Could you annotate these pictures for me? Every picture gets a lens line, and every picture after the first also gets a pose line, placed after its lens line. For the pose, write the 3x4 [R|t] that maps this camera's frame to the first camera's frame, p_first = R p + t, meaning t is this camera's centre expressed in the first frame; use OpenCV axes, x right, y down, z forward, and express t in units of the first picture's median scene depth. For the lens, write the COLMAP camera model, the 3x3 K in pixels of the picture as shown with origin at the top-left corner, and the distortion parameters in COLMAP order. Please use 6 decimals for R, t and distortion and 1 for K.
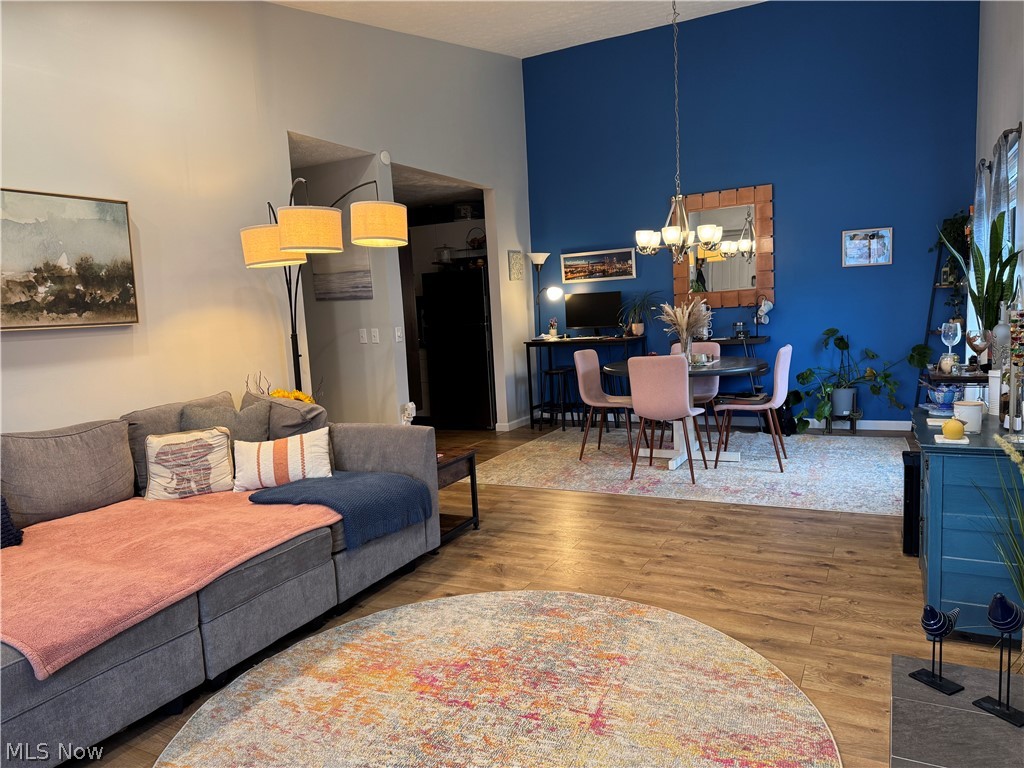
lens RADIAL K [[712.5, 0, 512.4], [0, 712.5, 383.2], [0, 0, 1]] dist [0.068006, -0.083491]
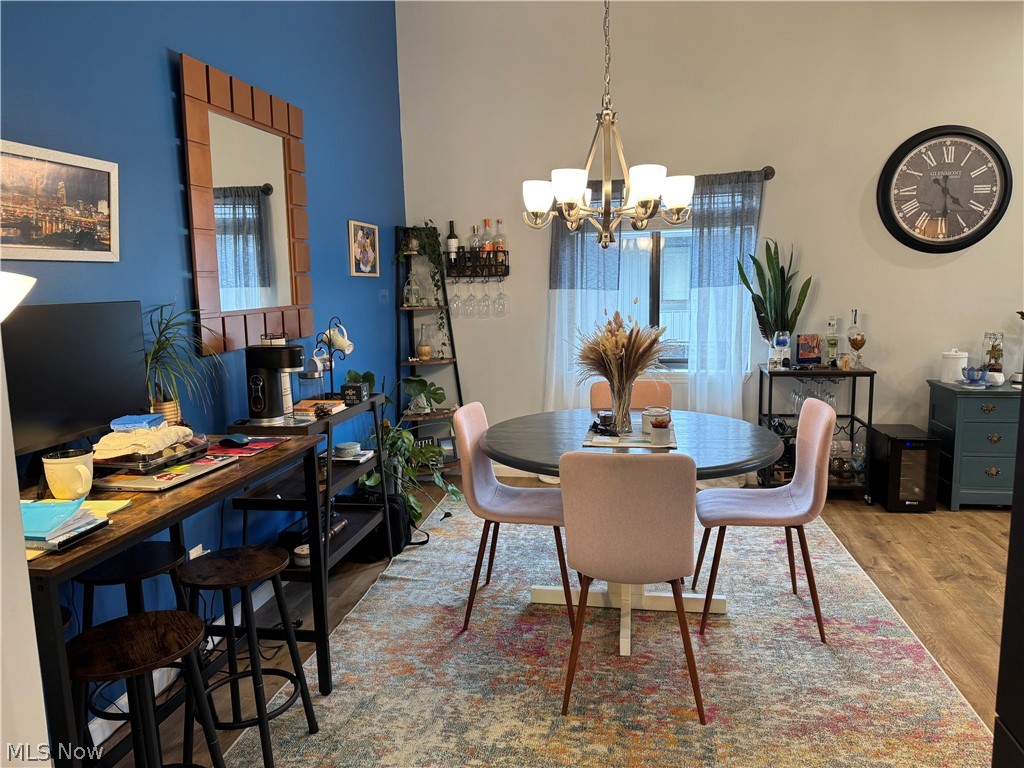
lens RADIAL K [[712.5, 0, 520.7], [0, 712.5, 384.7], [0, 0, 1]] dist [0.068006, -0.083491]
pose [[-0.303908, -0.075462, 0.949708, -0.367607], [0.142763, 0.981995, 0.123712, -0.213851], [-0.941944, 0.173180, -0.287663, 1.844584]]
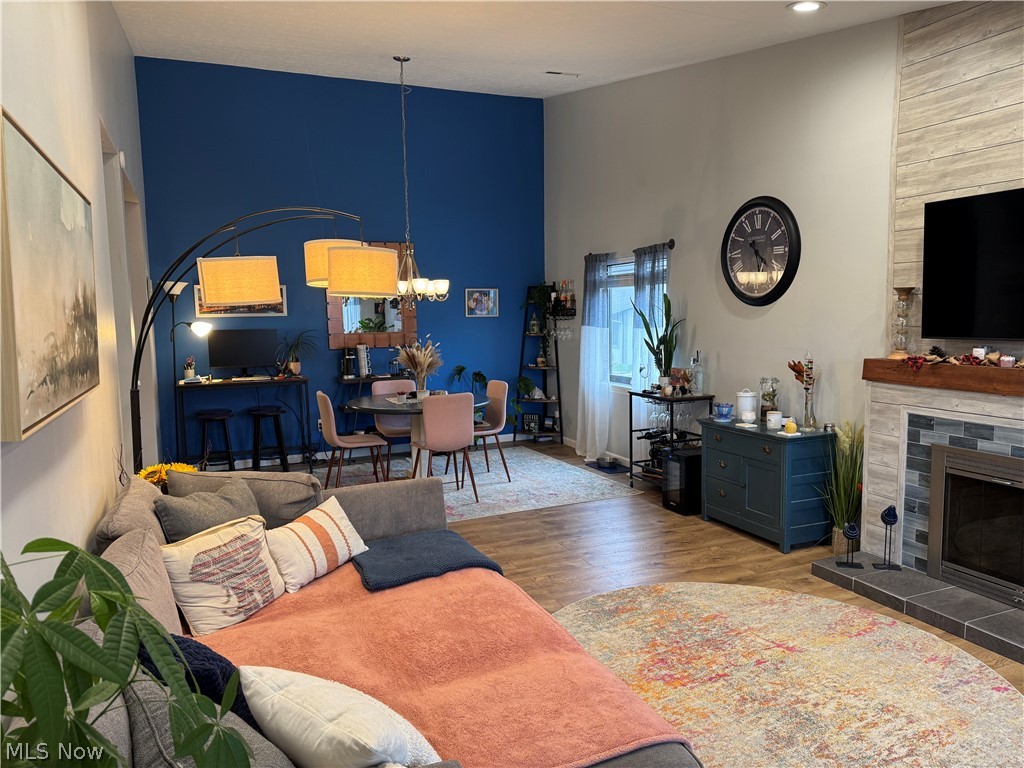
lens RADIAL K [[712.5, 0, 509.8], [0, 712.5, 386.2], [0, 0, 1]] dist [0.068006, -0.083491]
pose [[0.629821, -0.041120, 0.775651, -0.801597], [0.069209, 0.997597, -0.003311, -0.053641], [-0.773651, 0.055768, 0.631154, 0.290896]]
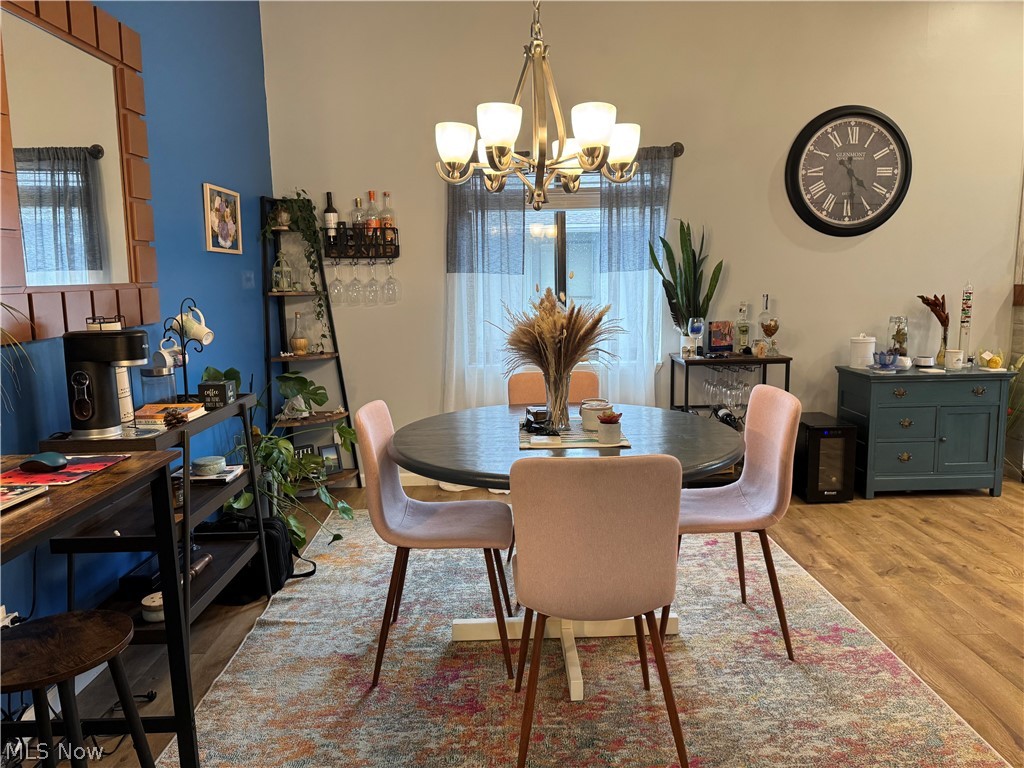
lens RADIAL K [[712.5, 0, 520.0], [0, 712.5, 384.5], [0, 0, 1]] dist [0.068006, -0.083491]
pose [[-0.472982, -0.064931, 0.878676, -0.218732], [0.141908, 0.978646, 0.148706, -0.194557], [-0.869569, 0.195027, -0.453668, 1.846496]]
